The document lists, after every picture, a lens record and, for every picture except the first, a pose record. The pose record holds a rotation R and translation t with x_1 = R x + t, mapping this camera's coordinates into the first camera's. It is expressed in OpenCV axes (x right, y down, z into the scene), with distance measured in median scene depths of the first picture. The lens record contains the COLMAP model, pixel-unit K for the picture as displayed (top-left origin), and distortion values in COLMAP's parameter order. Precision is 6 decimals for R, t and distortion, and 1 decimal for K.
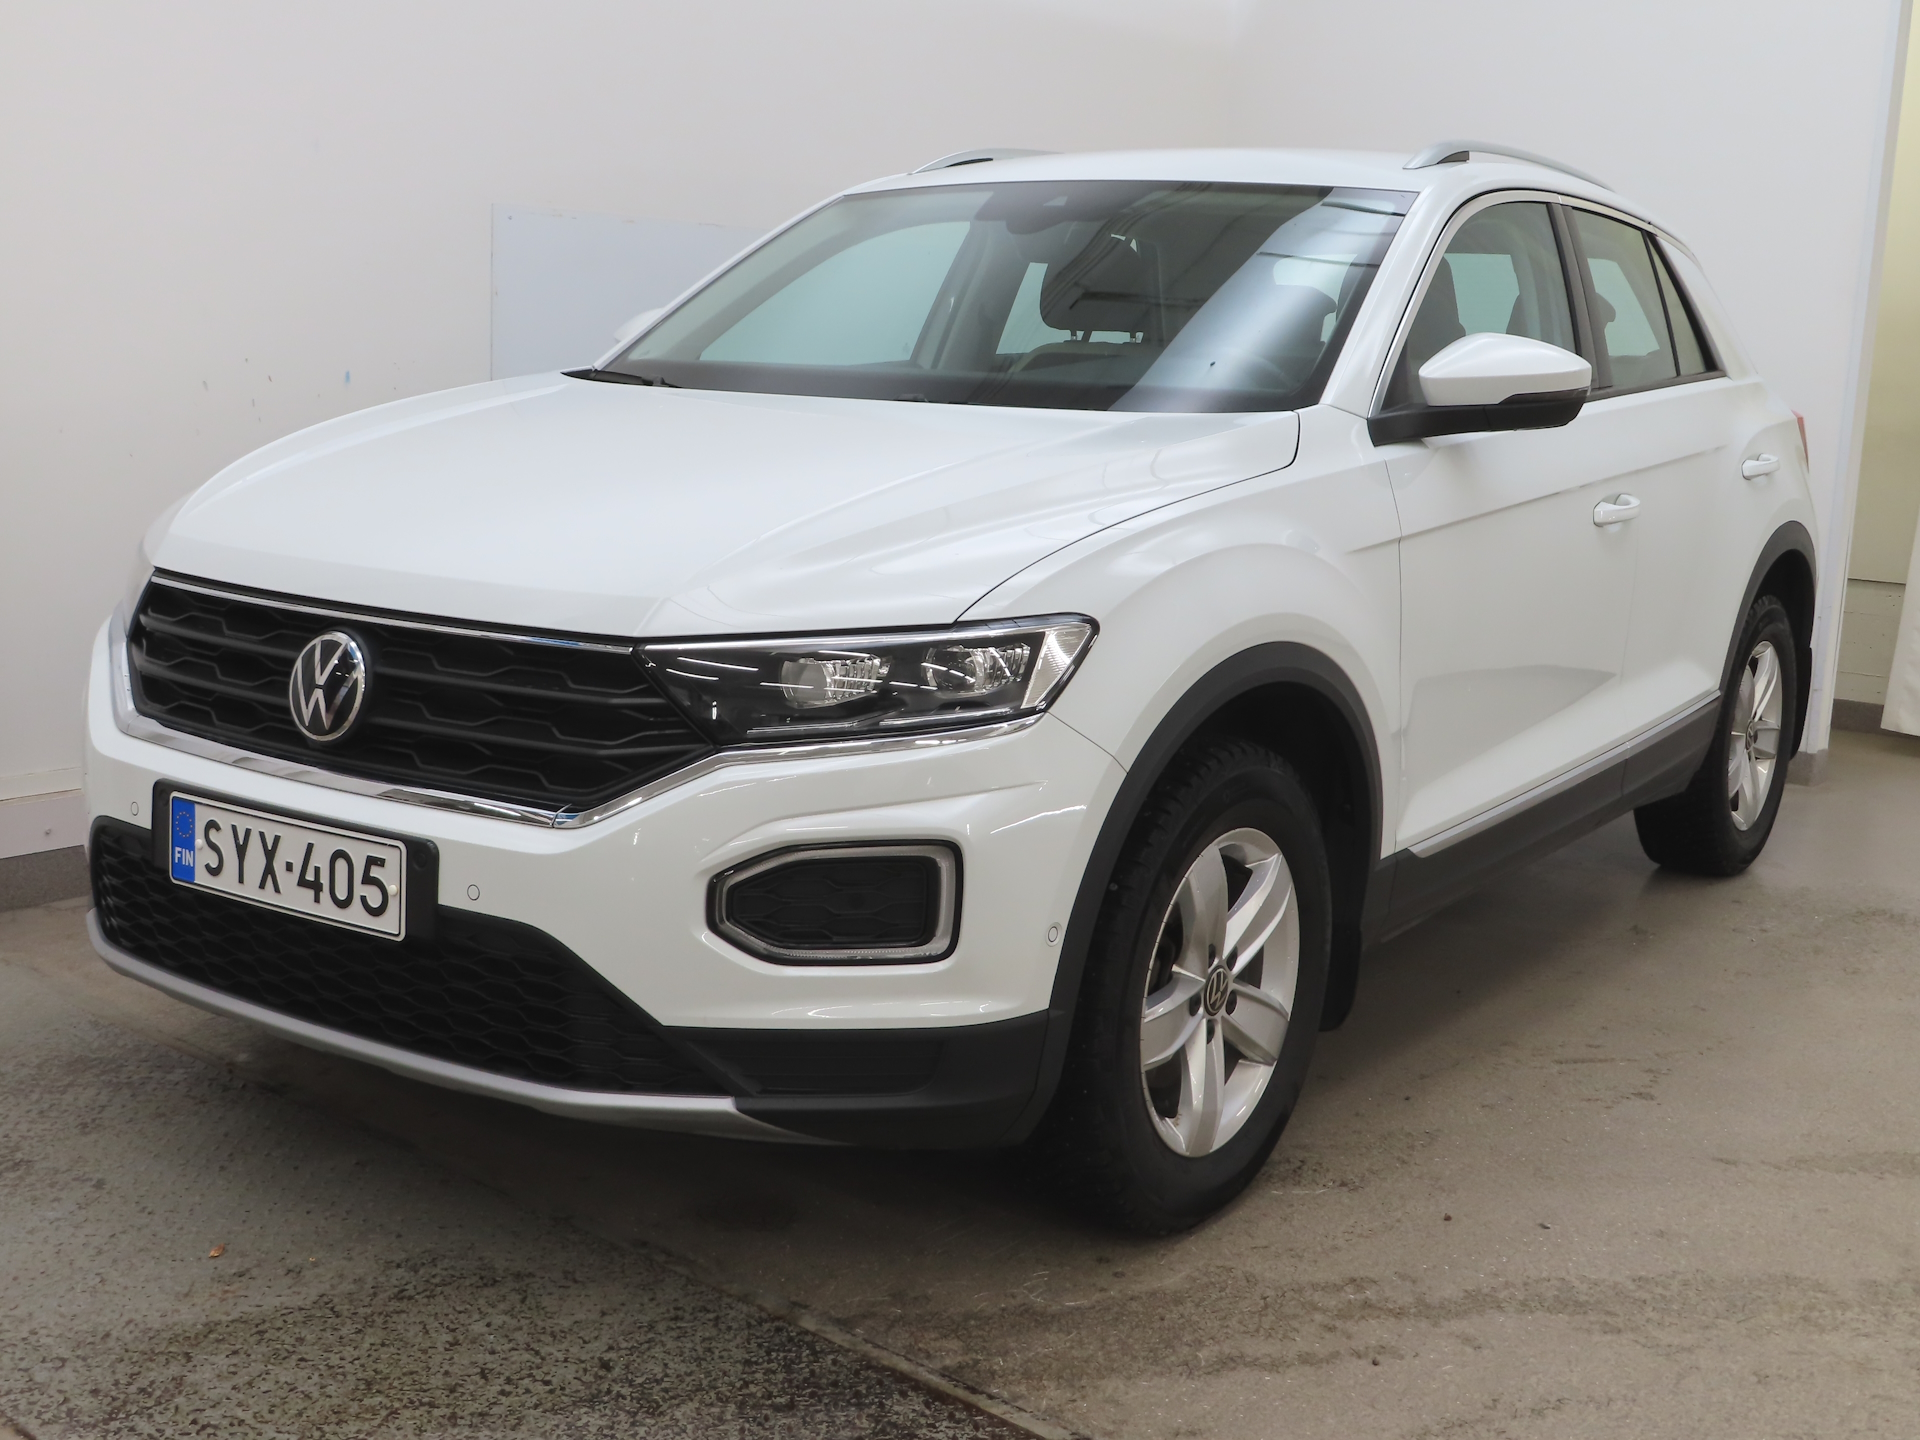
lens RADIAL K [[2254.9, 0, 960.0], [0, 2254.9, 720.0], [0, 0, 1]] dist [-0.014766, -0.005785]
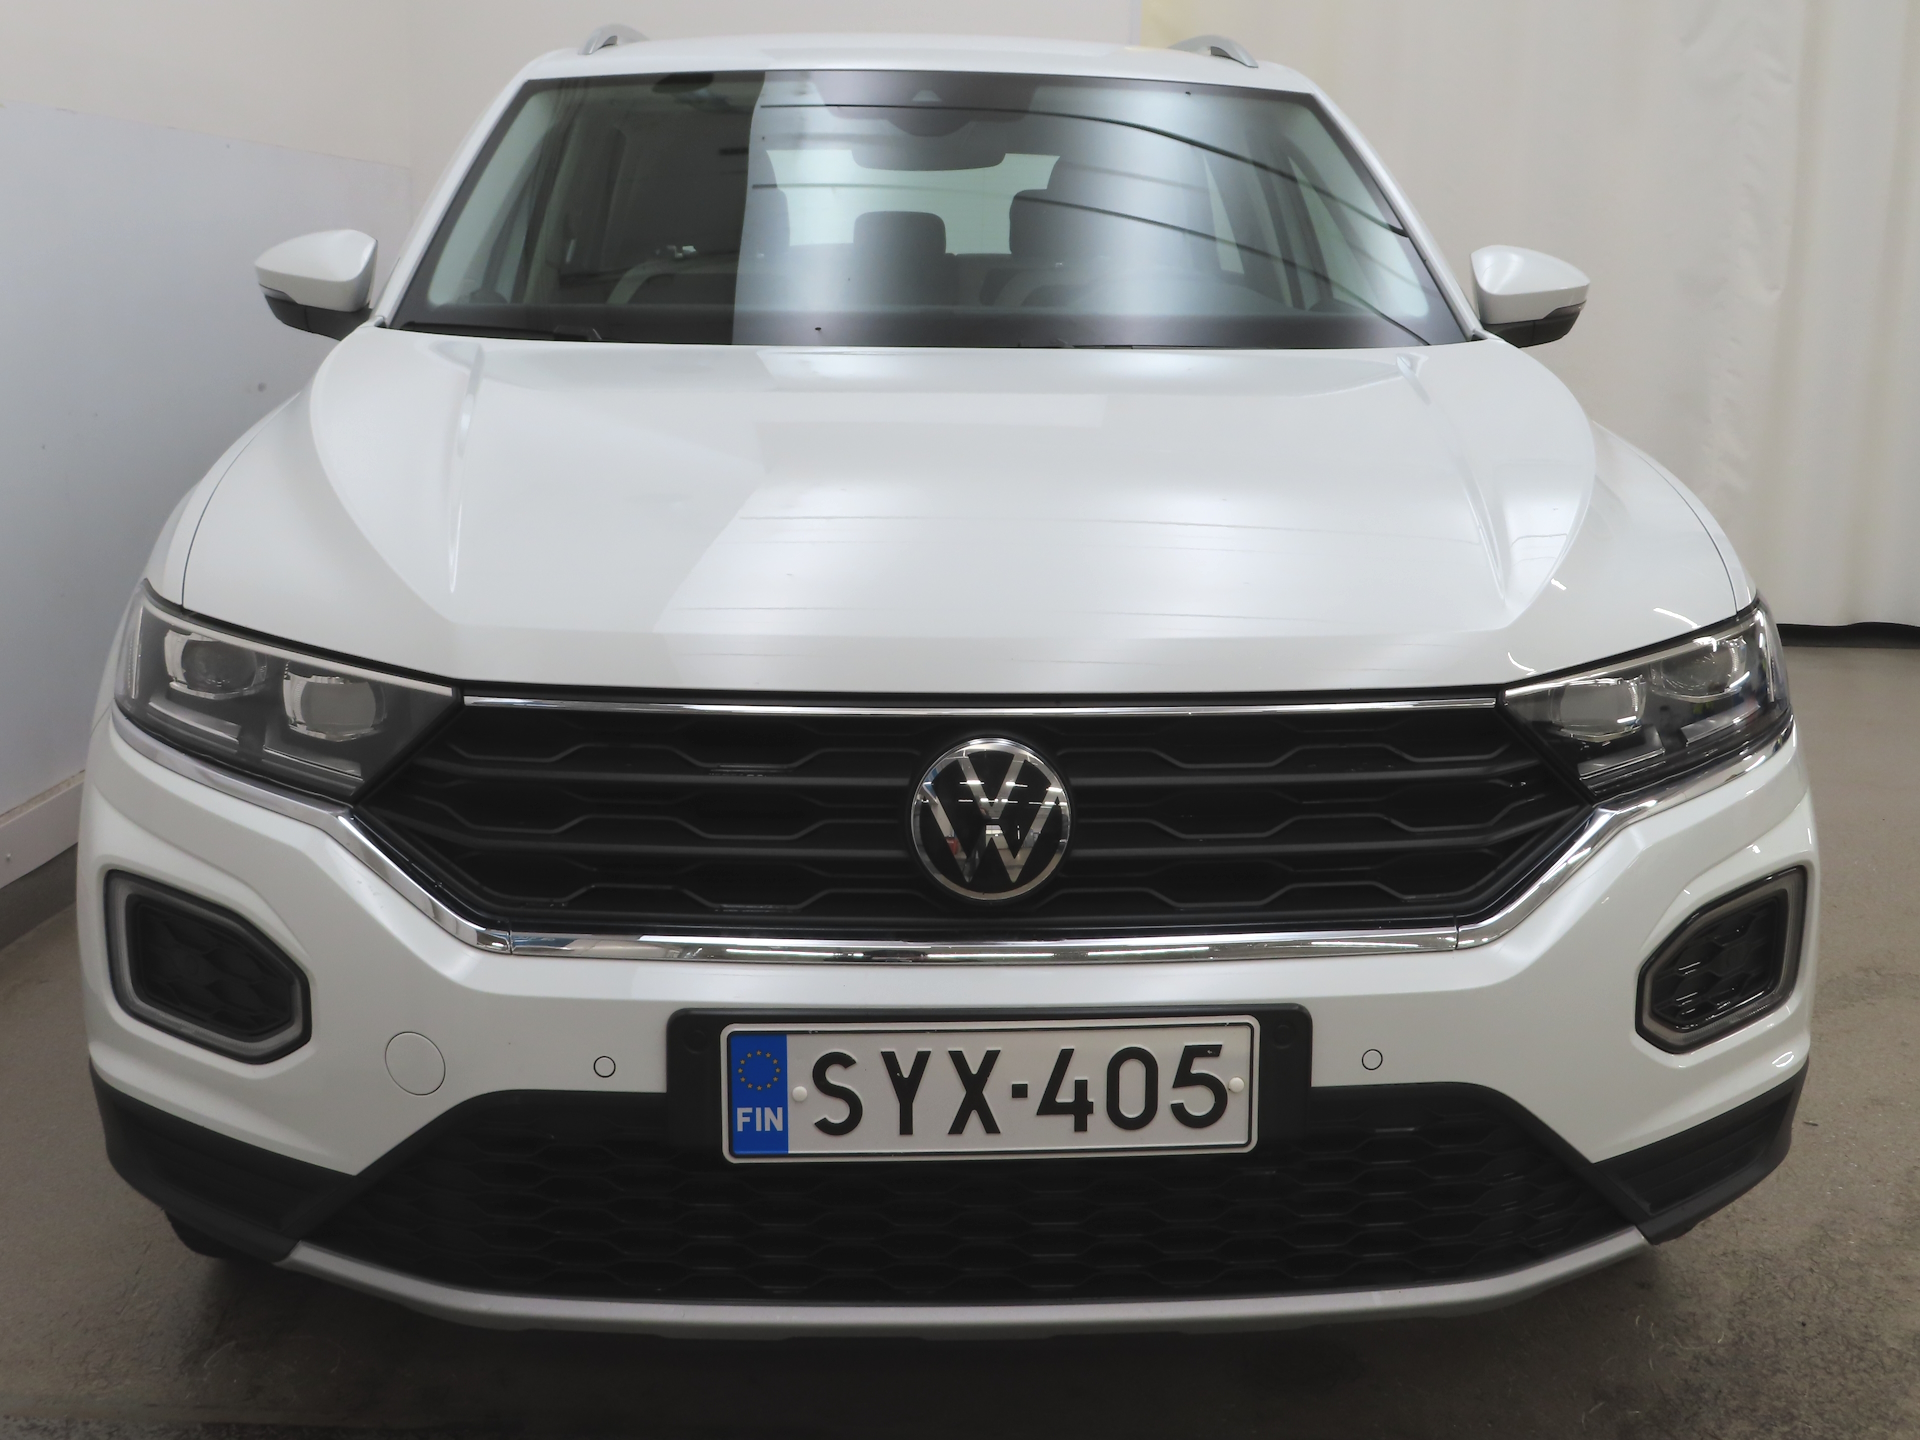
lens RADIAL K [[2254.9, 0, 960.0], [0, 2254.9, 720.0], [0, 0, 1]] dist [-0.014766, -0.005785]
pose [[0.784827, -0.154401, 0.600172, -0.703595], [0.123071, 0.988008, 0.093240, -0.111369], [-0.607371, 0.000686, 0.794418, 0.470173]]
